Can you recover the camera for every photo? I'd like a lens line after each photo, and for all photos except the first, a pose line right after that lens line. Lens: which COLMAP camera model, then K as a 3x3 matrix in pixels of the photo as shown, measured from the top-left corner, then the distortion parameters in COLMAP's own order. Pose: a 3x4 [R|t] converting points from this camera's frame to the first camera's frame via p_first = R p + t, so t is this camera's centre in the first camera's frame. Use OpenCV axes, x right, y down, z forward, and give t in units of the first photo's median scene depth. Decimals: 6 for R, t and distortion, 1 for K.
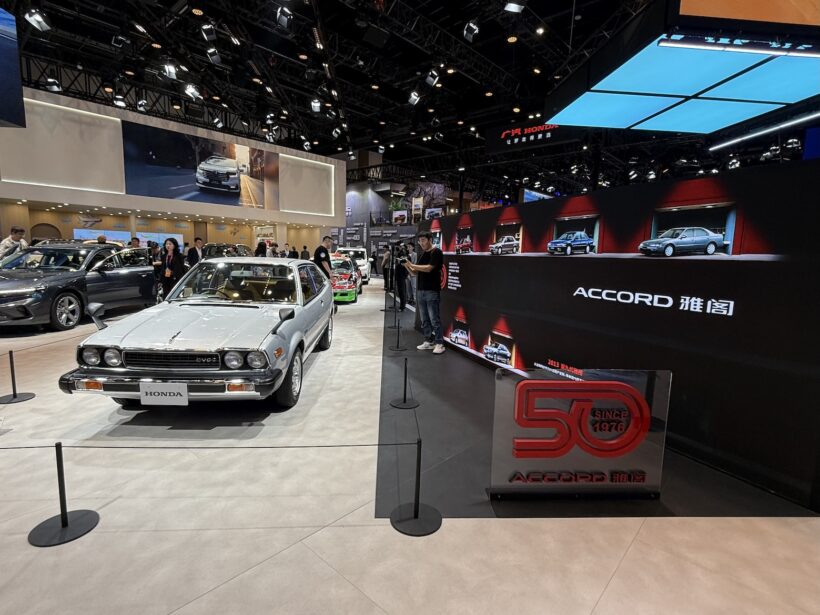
lens RADIAL K [[429.1, 0, 410.0], [0, 429.1, 307.5], [0, 0, 1]] dist [-0.004256, -0.000740]
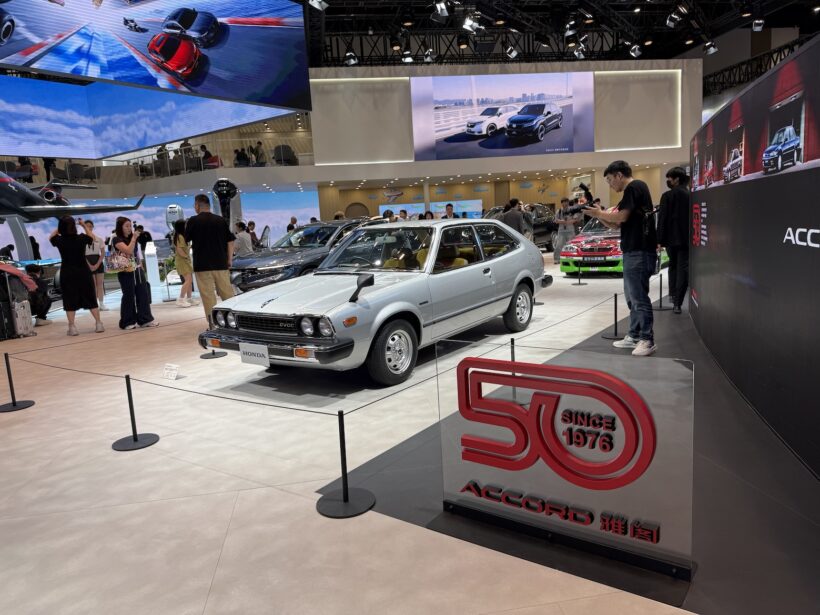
lens RADIAL K [[591.7, 0, 410.0], [0, 591.7, 307.5], [0, 0, 1]] dist [0.096887, -0.150264]
pose [[0.762743, 0.016445, -0.646492, 0.527848], [0.002472, 0.999595, 0.028343, 0.033391], [0.646696, -0.023217, 0.762394, 0.091776]]
